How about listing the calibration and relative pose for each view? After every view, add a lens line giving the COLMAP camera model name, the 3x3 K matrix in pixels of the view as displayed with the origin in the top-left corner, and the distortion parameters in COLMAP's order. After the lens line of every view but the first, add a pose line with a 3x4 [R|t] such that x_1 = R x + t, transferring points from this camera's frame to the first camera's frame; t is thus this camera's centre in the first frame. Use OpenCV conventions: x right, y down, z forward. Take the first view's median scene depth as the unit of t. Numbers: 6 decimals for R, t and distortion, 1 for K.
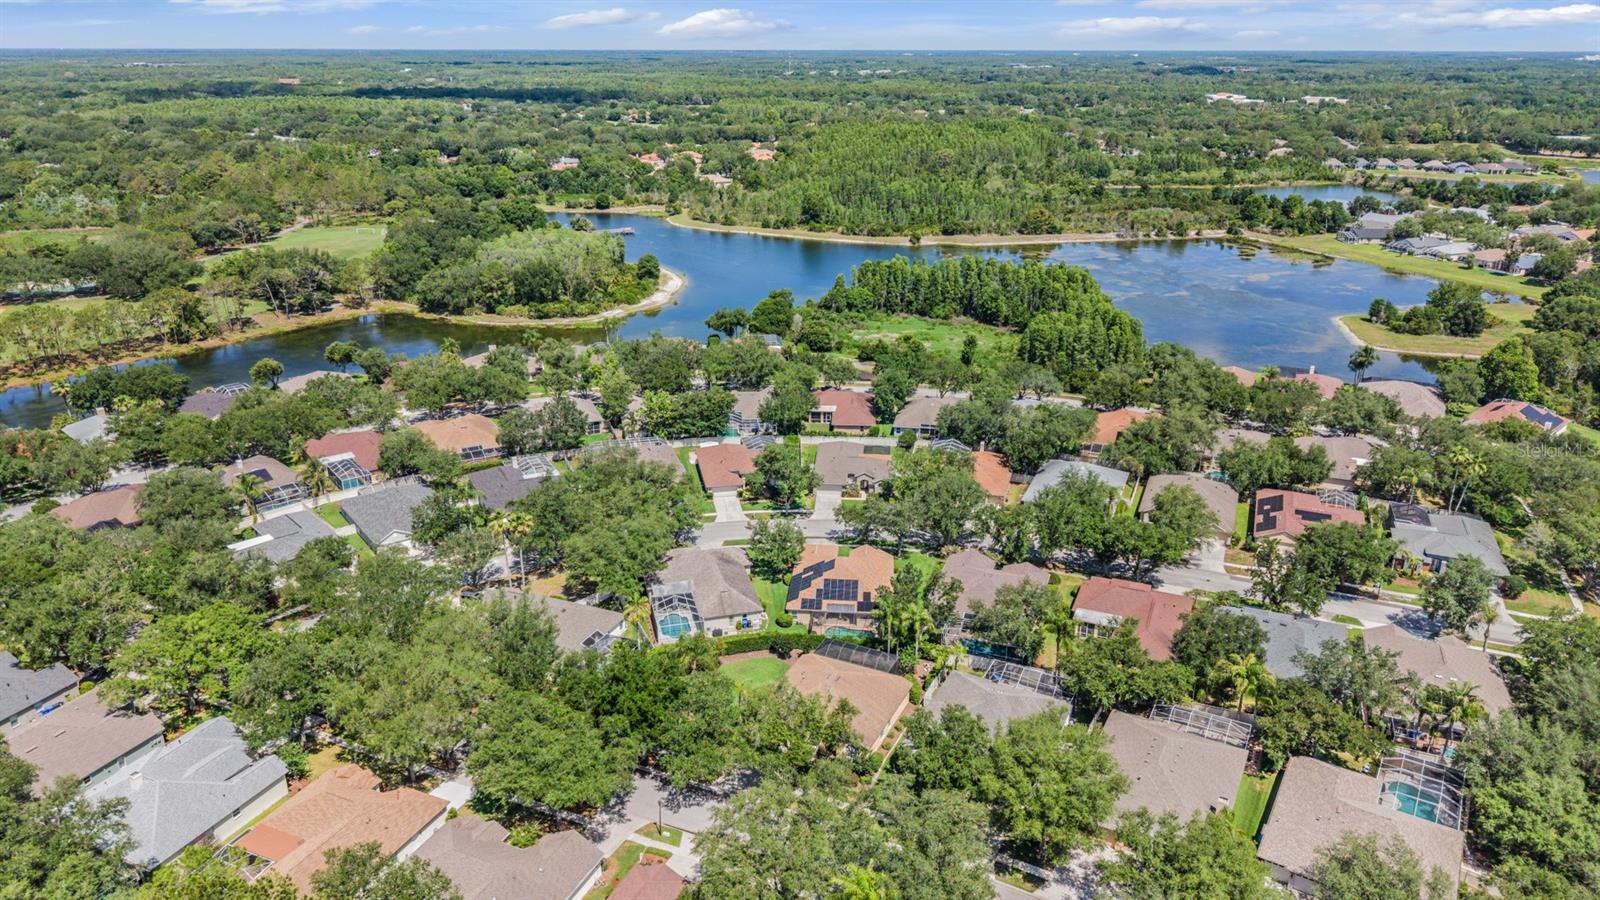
lens RADIAL K [[1103.4, 0, 810.7], [0, 1103.4, 444.4], [0, 0, 1]] dist [0.042091, -0.044629]
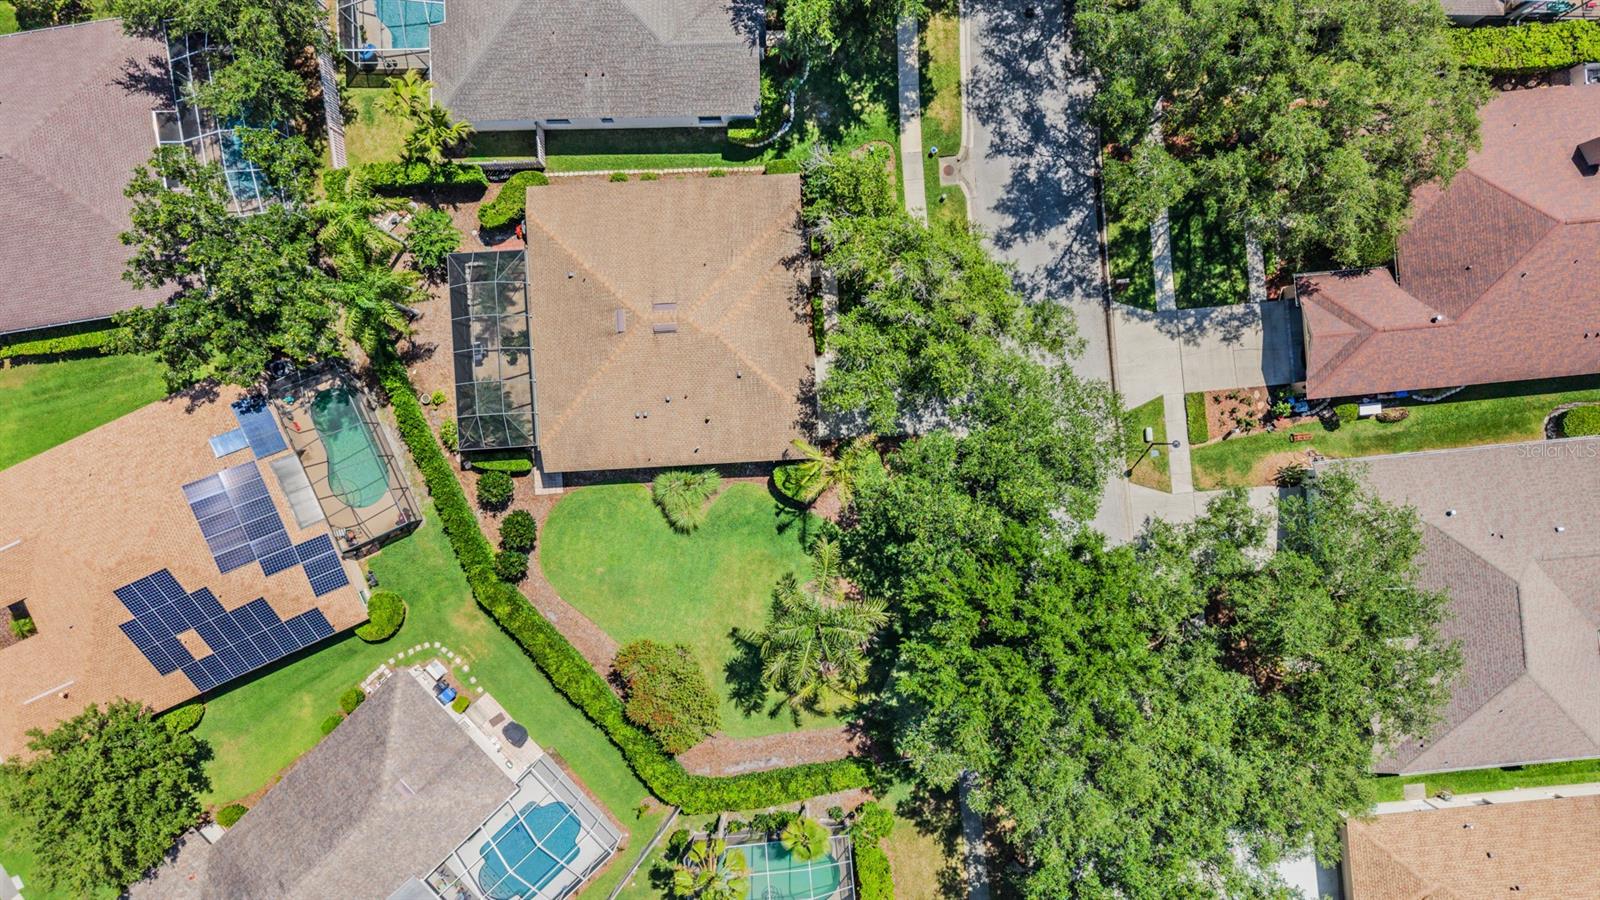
lens RADIAL K [[1103.4, 0, 810.7], [0, 1103.4, 444.4], [0, 0, 1]] dist [0.042091, -0.044629]
pose [[-0.463998, -0.885746, -0.012677, -0.011907], [0.309690, -0.175606, 0.934481, -0.050254], [-0.829939, 0.429671, 0.355788, 0.241903]]
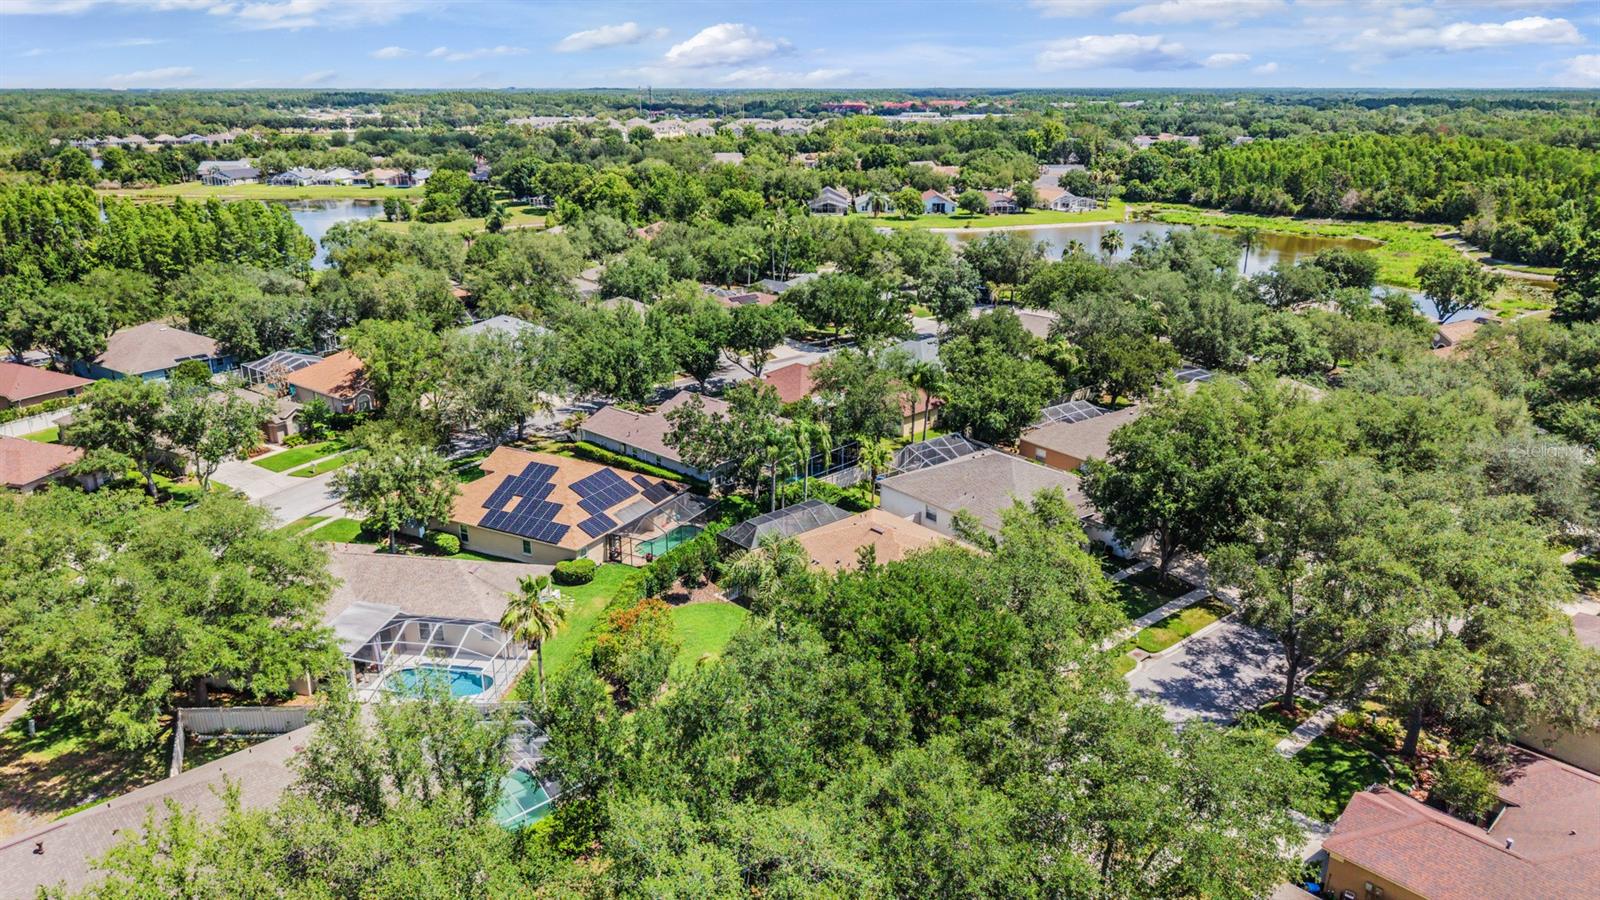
lens RADIAL K [[1103.4, 0, 810.7], [0, 1103.4, 444.4], [0, 0, 1]] dist [0.042091, -0.044629]
pose [[0.417854, -0.290563, 0.860797, -0.138372], [0.321695, 0.933412, 0.158914, 0.018901], [-0.849653, 0.210511, 0.483502, 0.218567]]
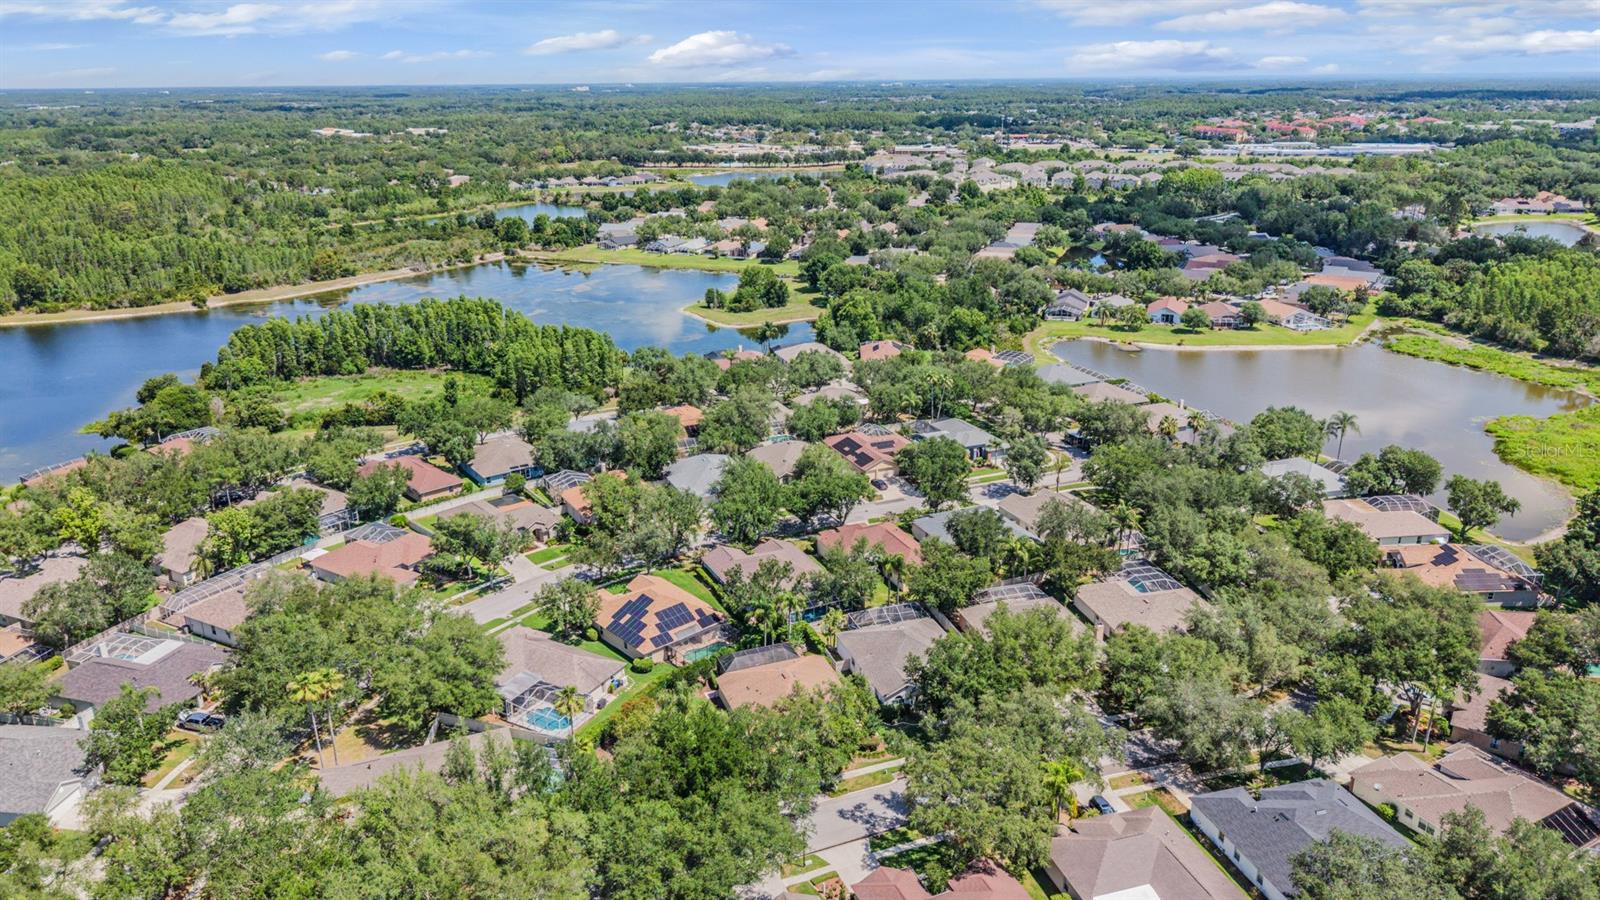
lens RADIAL K [[1103.4, 0, 810.7], [0, 1103.4, 444.4], [0, 0, 1]] dist [0.042091, -0.044629]
pose [[0.700270, -0.236647, 0.673513, -0.178147], [0.255838, 0.963982, 0.072706, -0.020192], [-0.666460, 0.121396, 0.735591, 0.058588]]
